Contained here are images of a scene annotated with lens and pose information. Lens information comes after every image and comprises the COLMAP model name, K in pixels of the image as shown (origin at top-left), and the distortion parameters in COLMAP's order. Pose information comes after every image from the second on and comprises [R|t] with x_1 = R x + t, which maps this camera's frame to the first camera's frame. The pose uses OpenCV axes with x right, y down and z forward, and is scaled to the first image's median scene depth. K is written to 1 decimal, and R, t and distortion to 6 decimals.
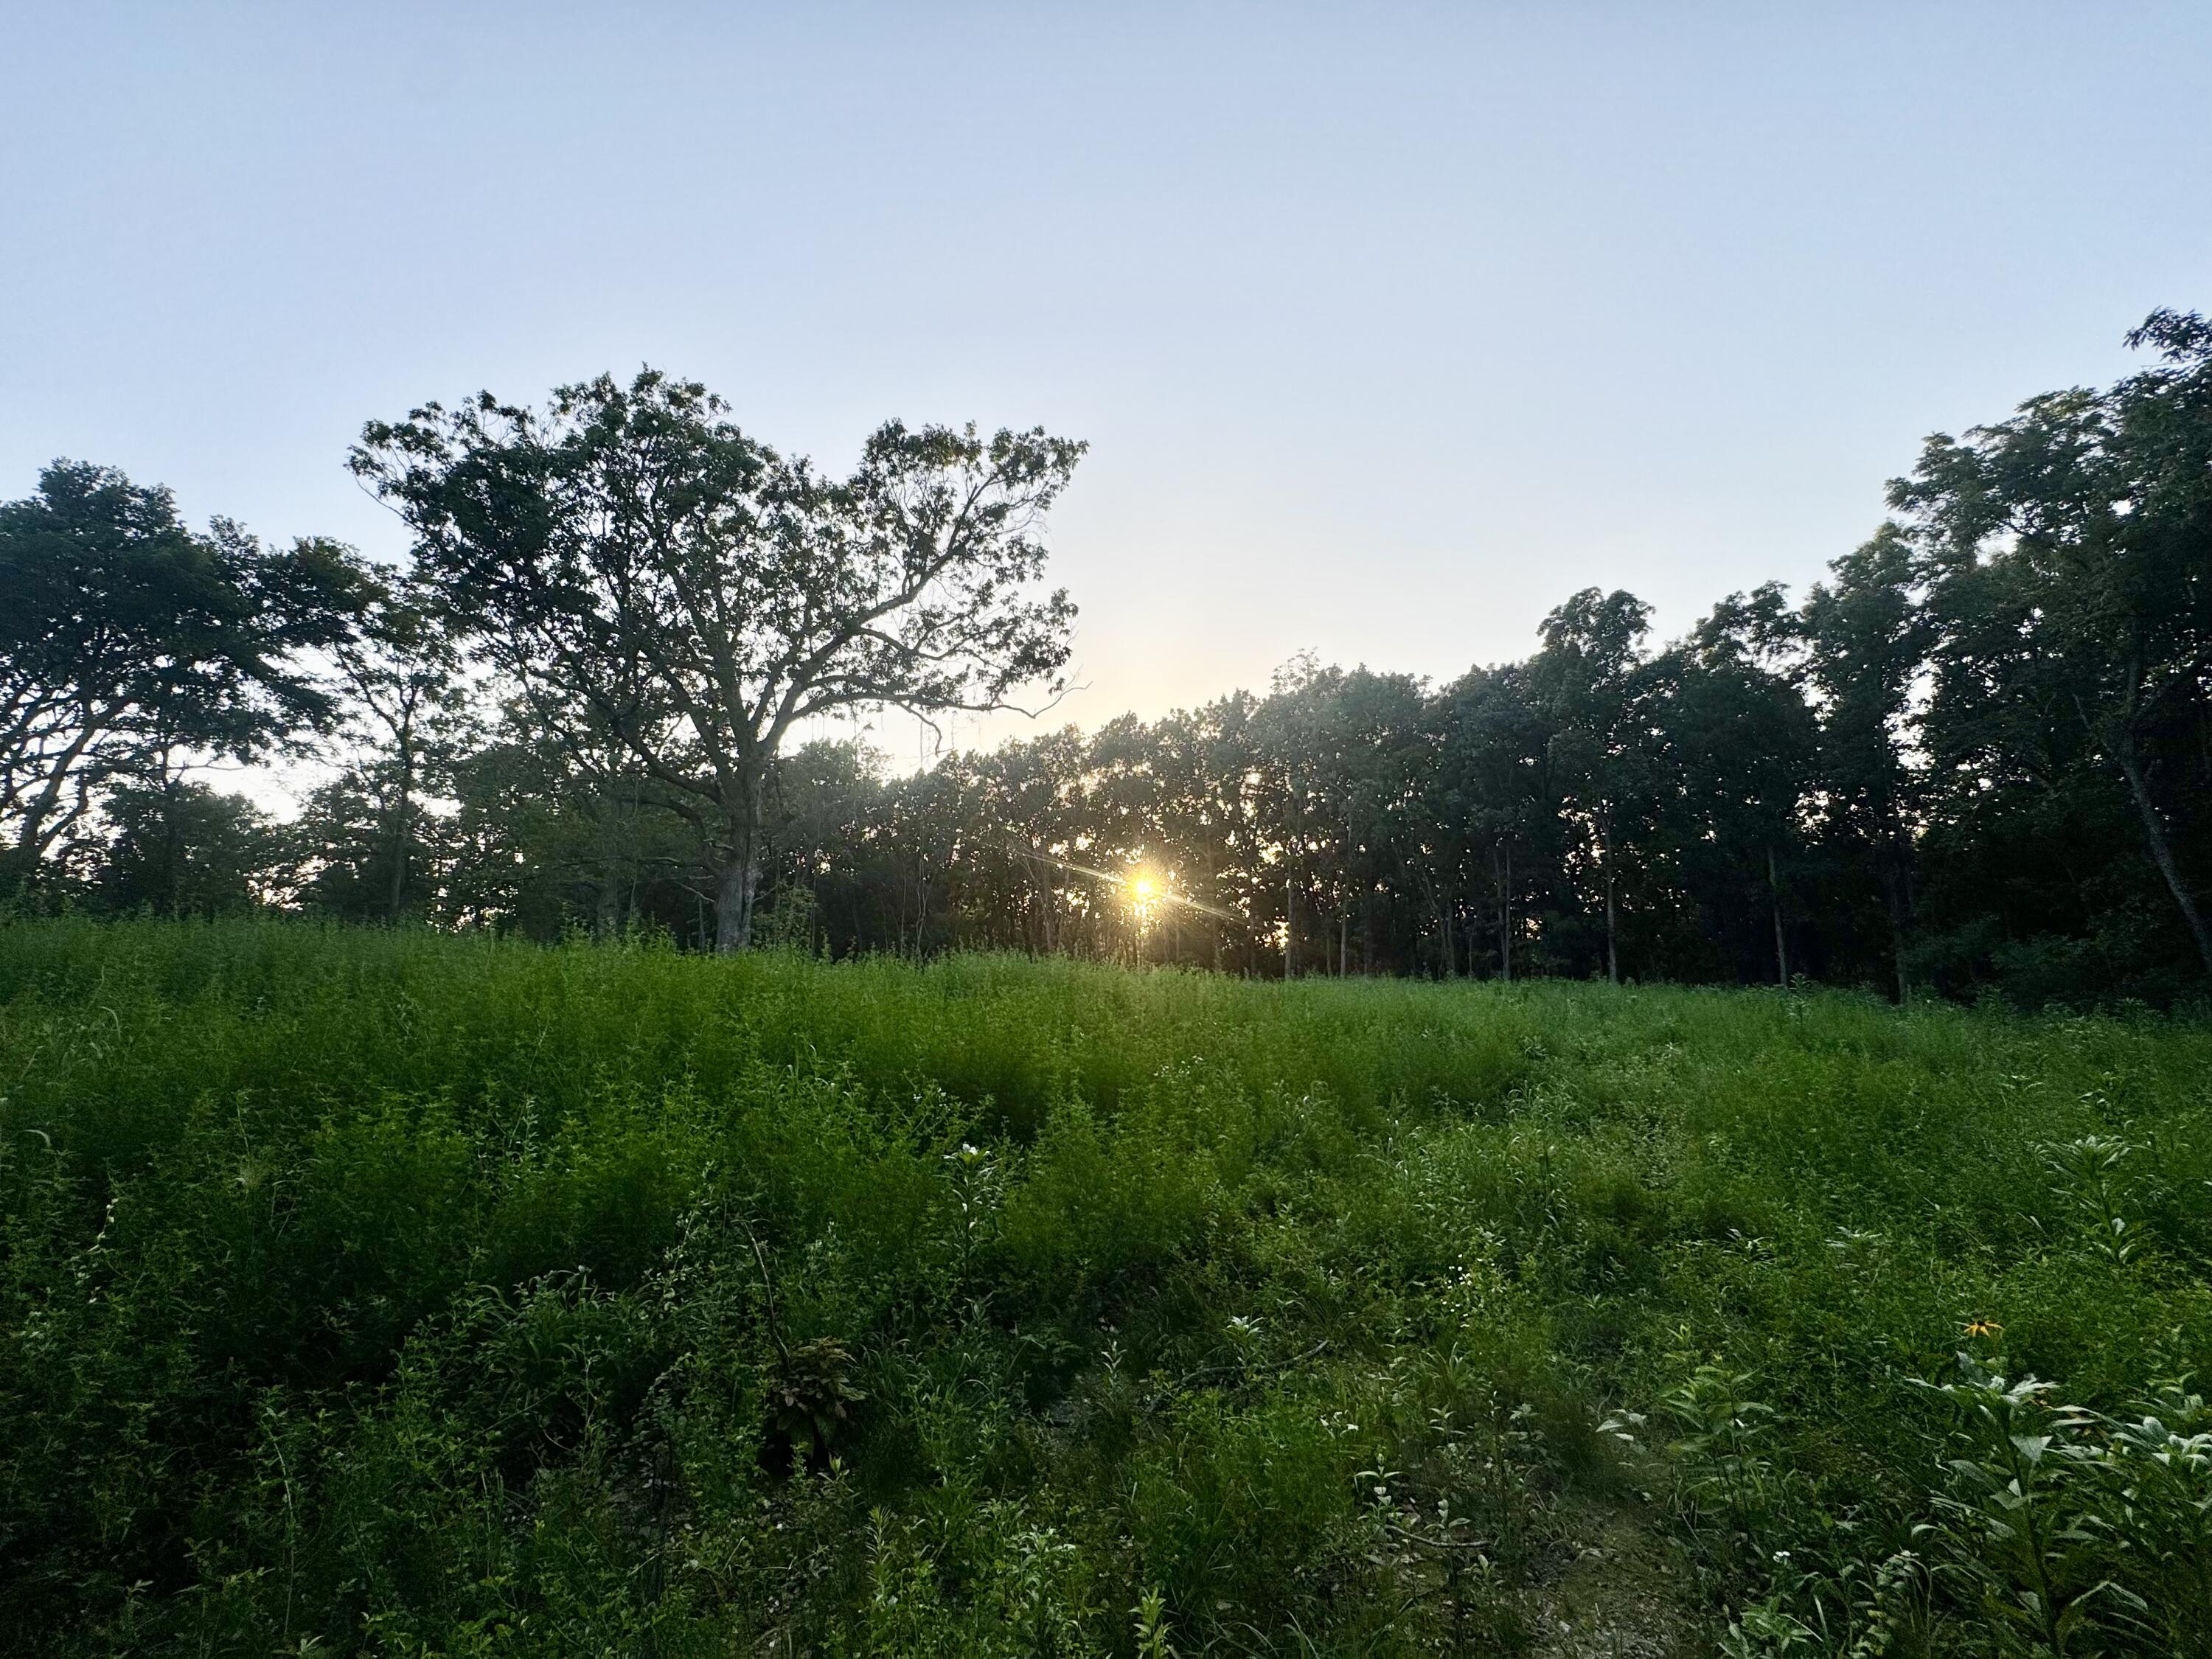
lens RADIAL K [[880.6, 0, 1109.2], [0, 880.6, 829.7], [0, 0, 1]] dist [-0.002100, 0.000841]
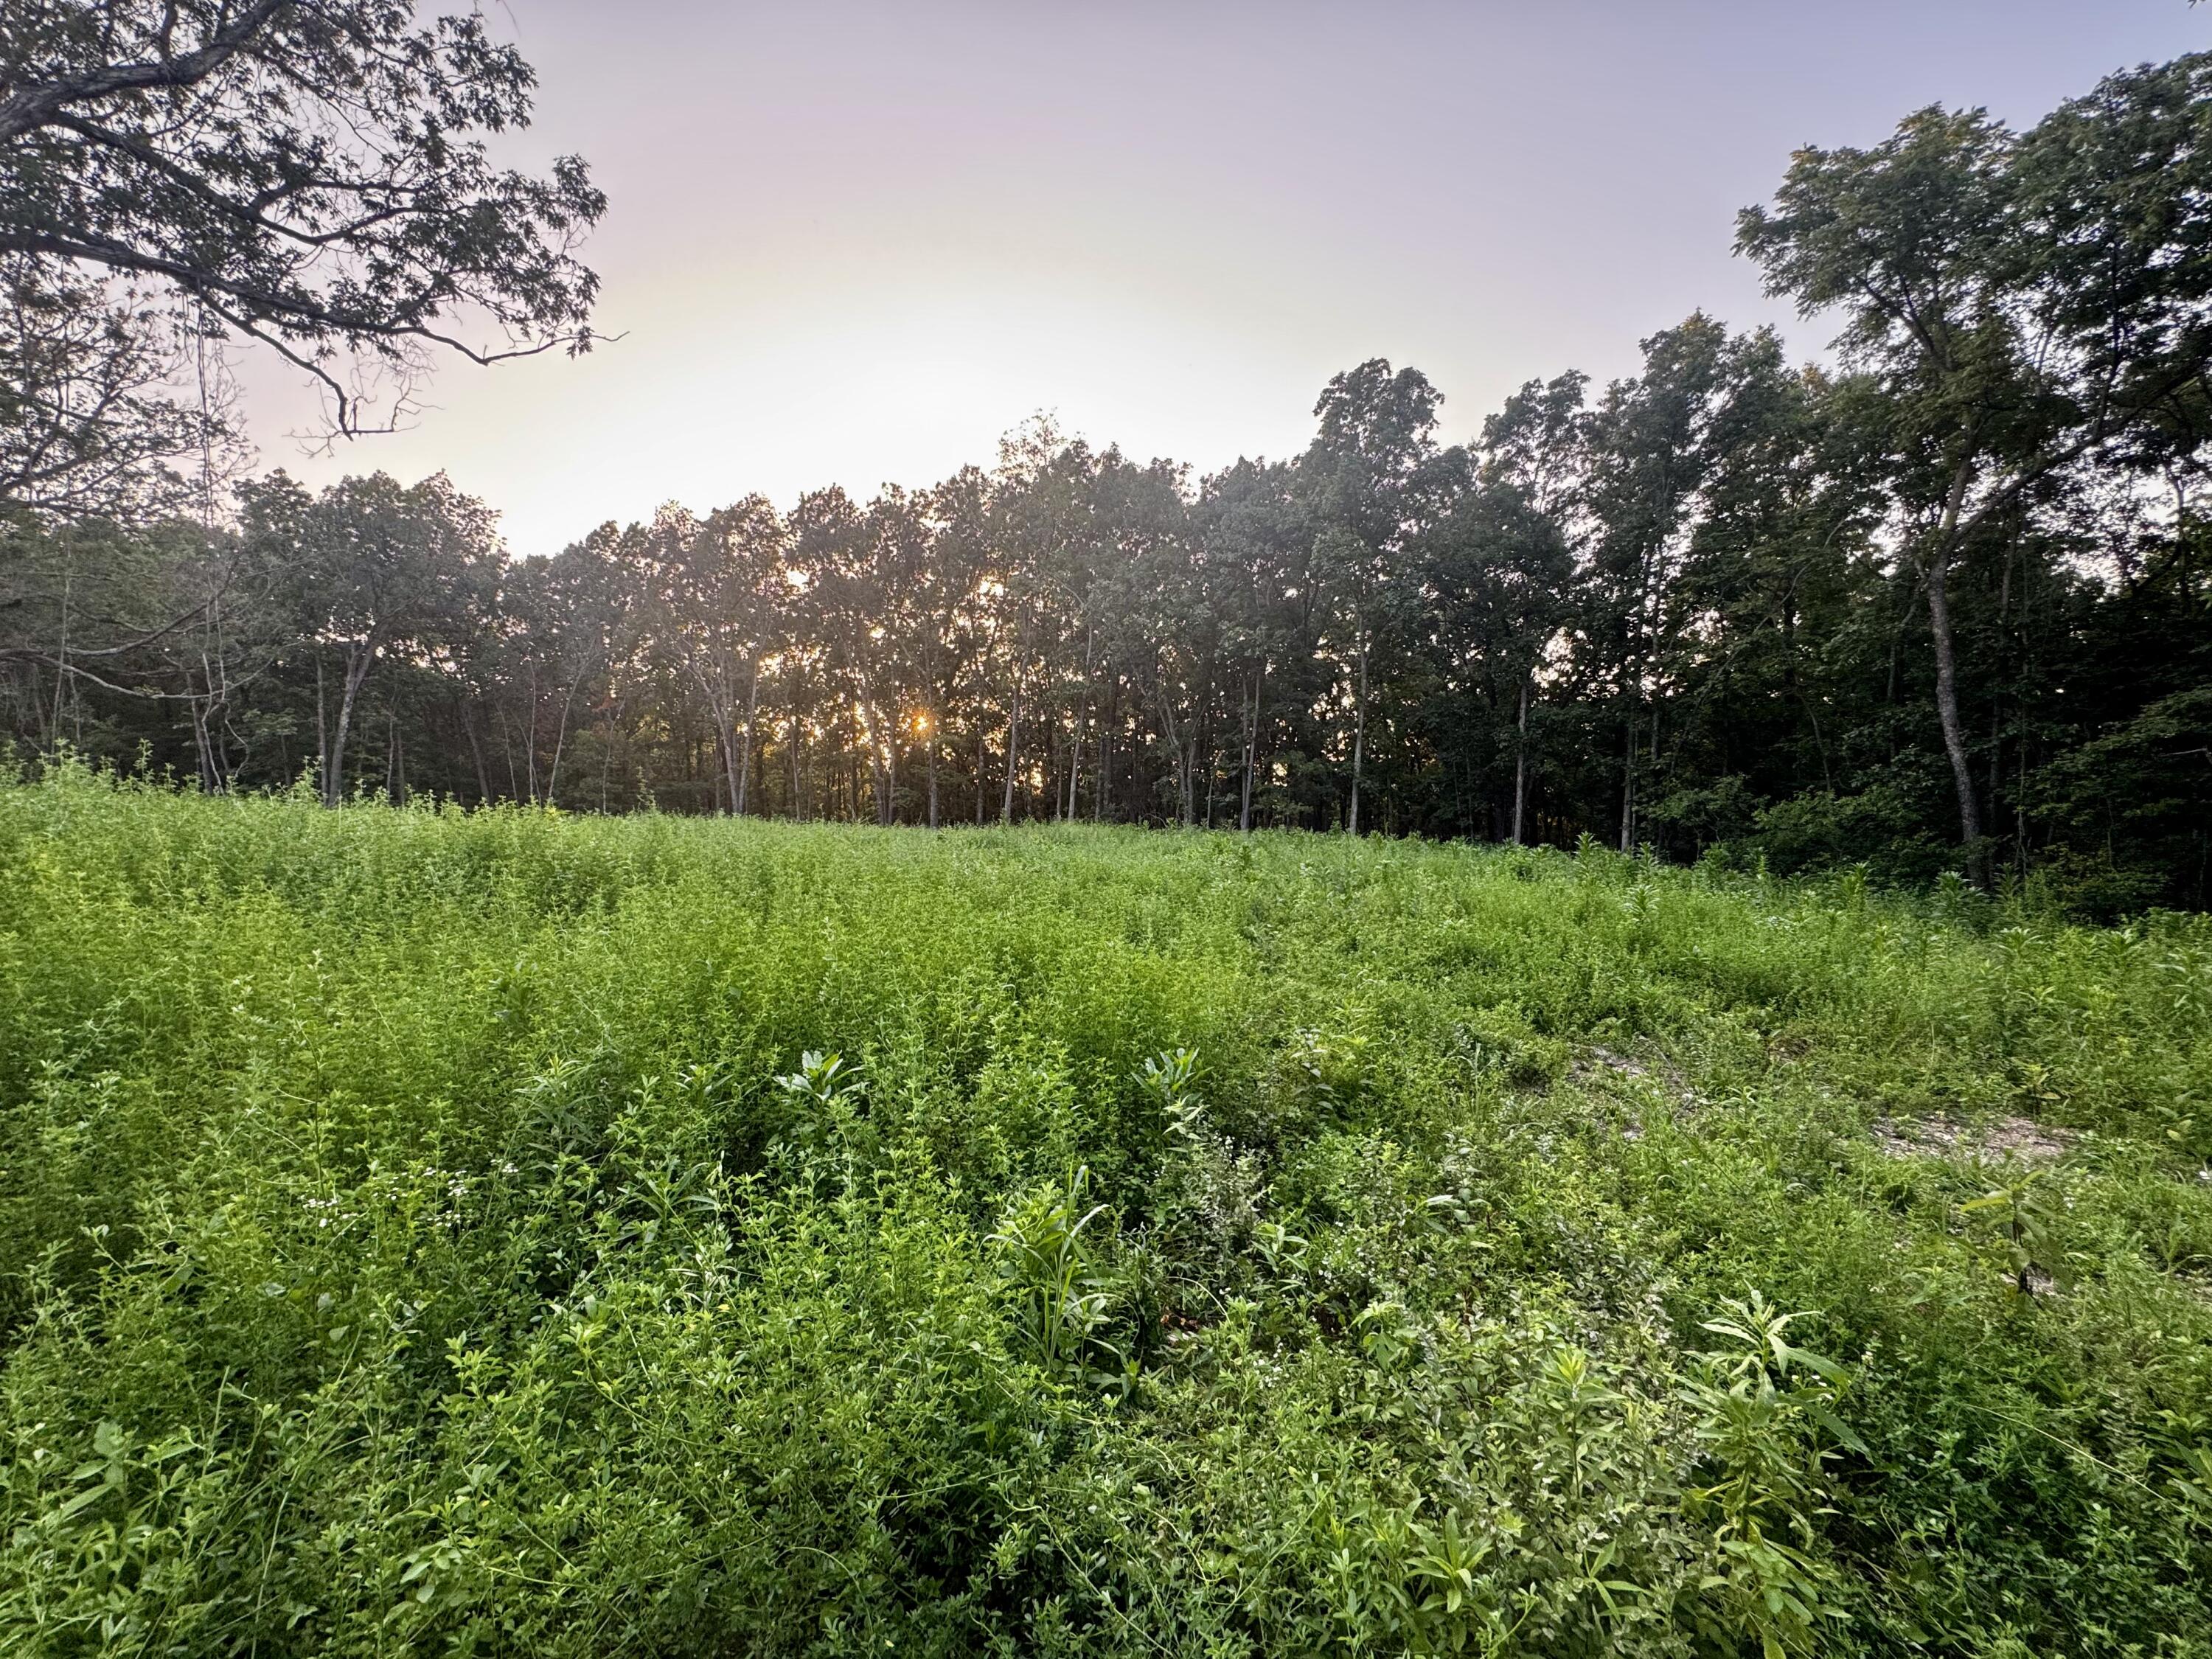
lens RADIAL K [[880.6, 0, 1108.2], [0, 880.6, 828.6], [0, 0, 1]] dist [-0.002100, 0.000841]
pose [[0.968412, 0.015026, 0.248902, 0.108564], [-0.059499, 0.983275, 0.172137, 0.029546], [-0.242152, -0.181509, 0.953109, 0.206176]]
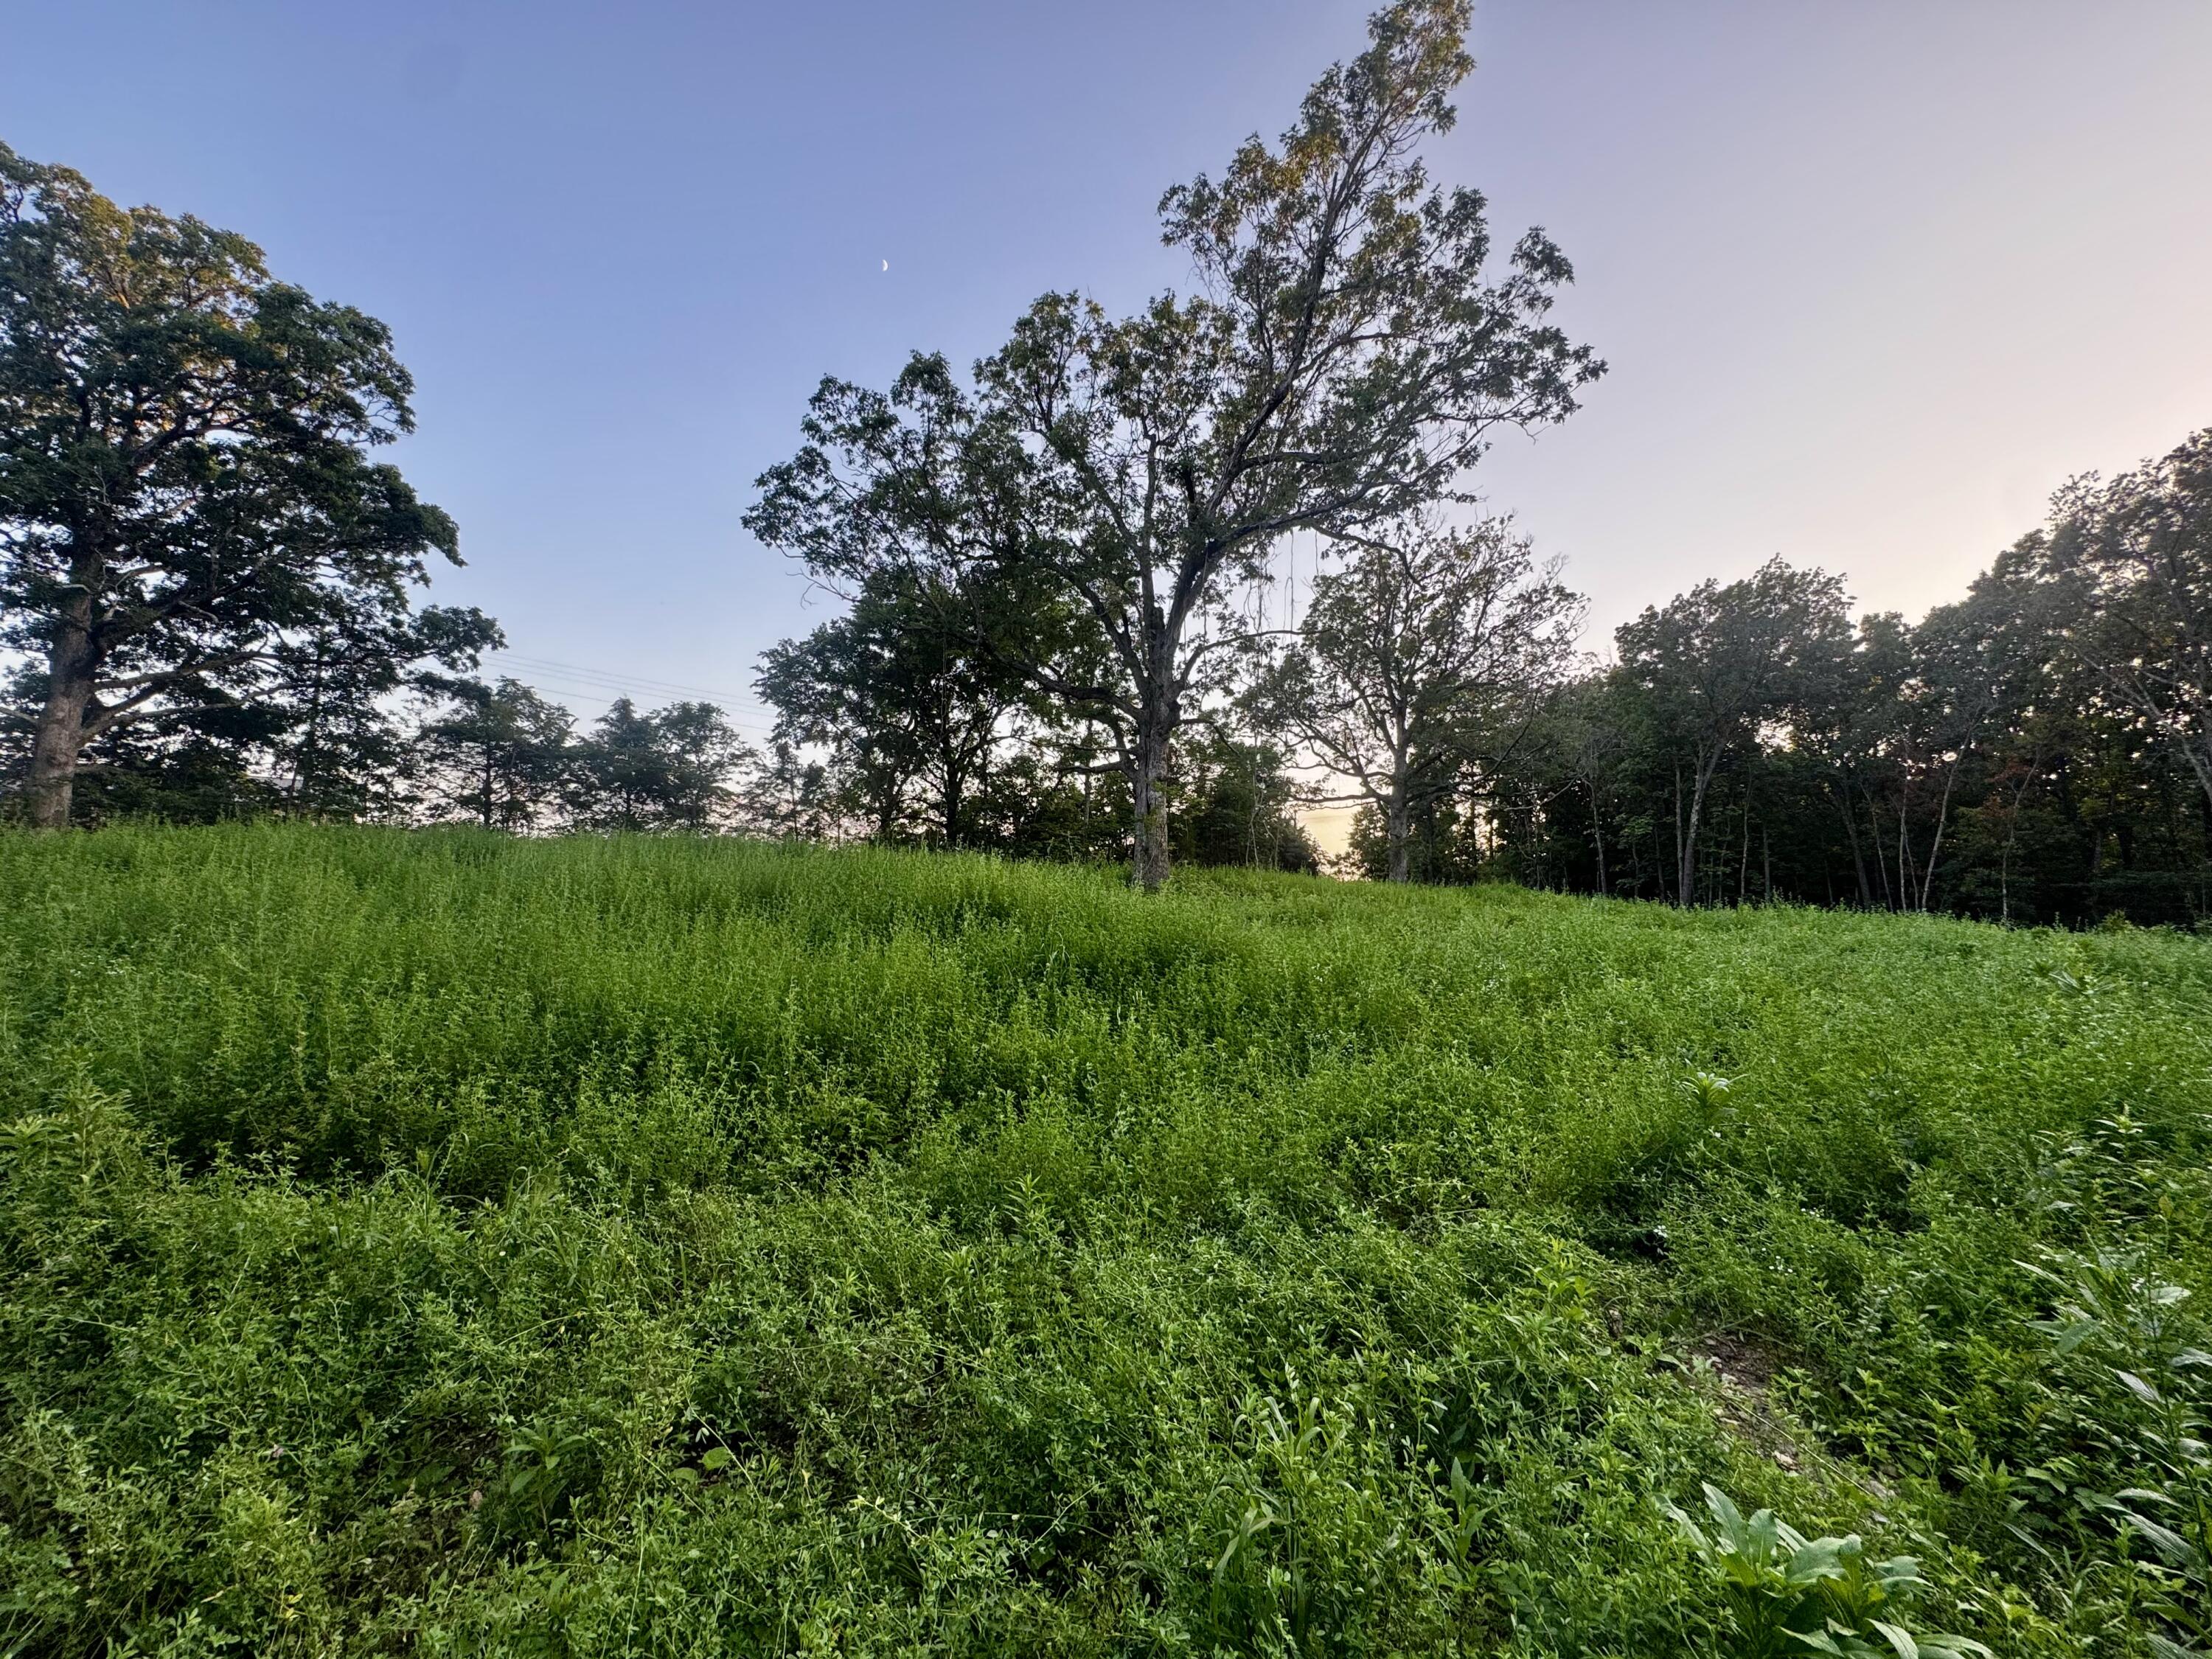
lens RADIAL K [[880.6, 0, 1100.5], [0, 880.6, 835.4], [0, 0, 1]] dist [-0.002100, 0.000841]
pose [[0.350368, -0.019269, -0.936414, 0.276858], [0.107304, 0.994031, 0.019694, 0.057733], [0.930445, -0.107382, 0.350345, 0.353767]]
